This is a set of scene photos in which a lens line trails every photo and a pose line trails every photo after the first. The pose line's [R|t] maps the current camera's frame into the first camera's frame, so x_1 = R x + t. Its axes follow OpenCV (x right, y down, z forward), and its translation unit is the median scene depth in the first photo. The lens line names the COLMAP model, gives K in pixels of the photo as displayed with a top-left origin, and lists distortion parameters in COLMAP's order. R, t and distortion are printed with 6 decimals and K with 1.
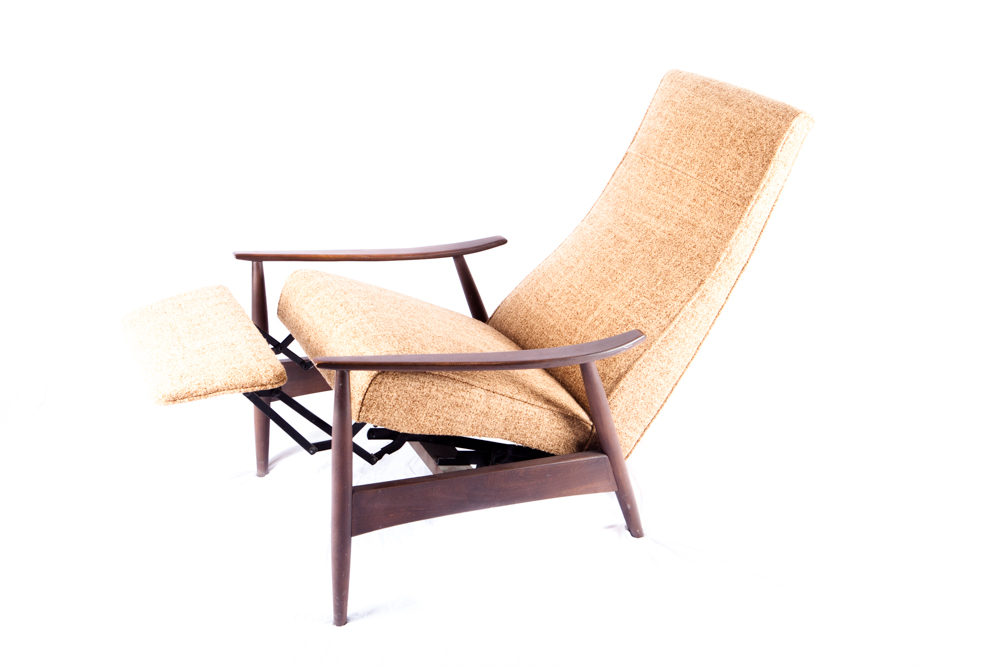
lens RADIAL K [[1167.7, 0, 500.0], [0, 1167.7, 333.5], [0, 0, 1]] dist [-0.028757, -0.012220]
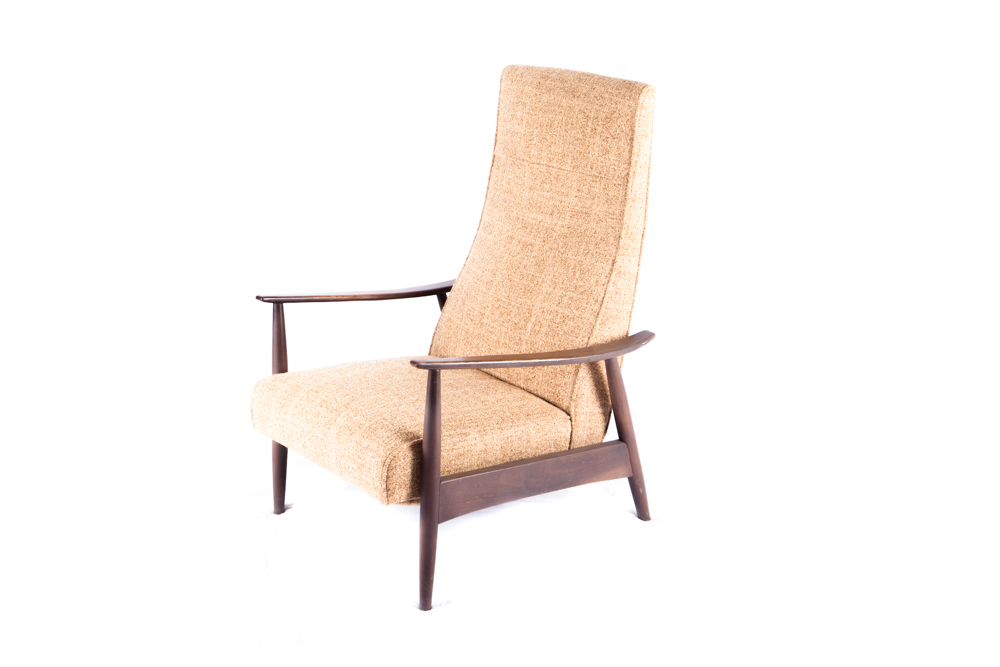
lens RADIAL K [[1349.0, 0, 500.0], [0, 1349.0, 333.5], [0, 0, 1]] dist [0.009404, 0.001347]
pose [[0.922010, -0.373912, 0.100438, -0.077923], [0.362384, 0.924770, 0.116096, -0.162249], [-0.136292, -0.070645, 0.988147, -0.248119]]
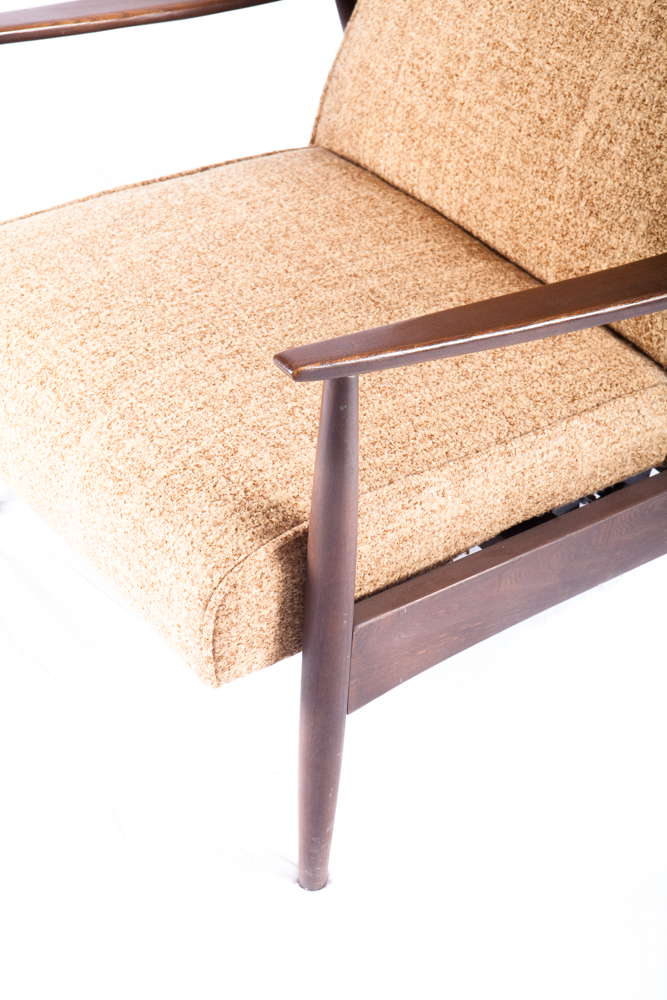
lens RADIAL K [[1921.1, 0, 333.5], [0, 1921.1, 500.0], [0, 0, 1]] dist [0.216105, -0.018936]
pose [[0.926826, -0.369284, -0.067990, -0.006162], [0.359397, 0.819996, 0.445468, -0.246062], [-0.108753, -0.437306, 0.892713, 0.327081]]
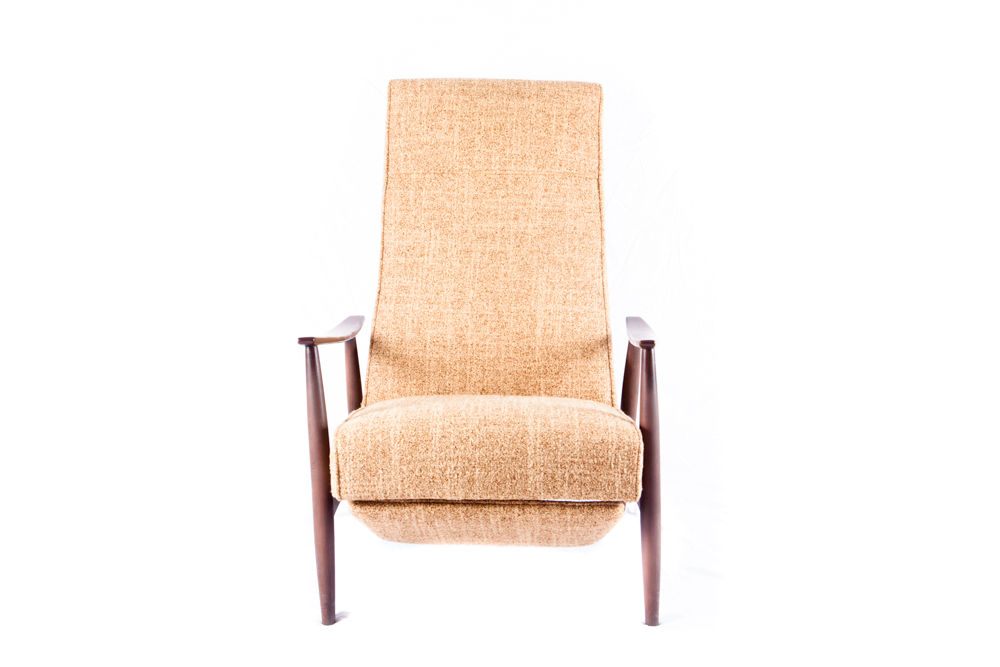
lens RADIAL K [[1167.7, 0, 500.0], [0, 1167.7, 333.5], [0, 0, 1]] dist [-0.028757, -0.012220]
pose [[0.436862, -0.442147, 0.783363, -0.744763], [0.355465, 0.884834, 0.301186, -0.332873], [-0.826315, 0.146882, 0.543719, 0.464155]]
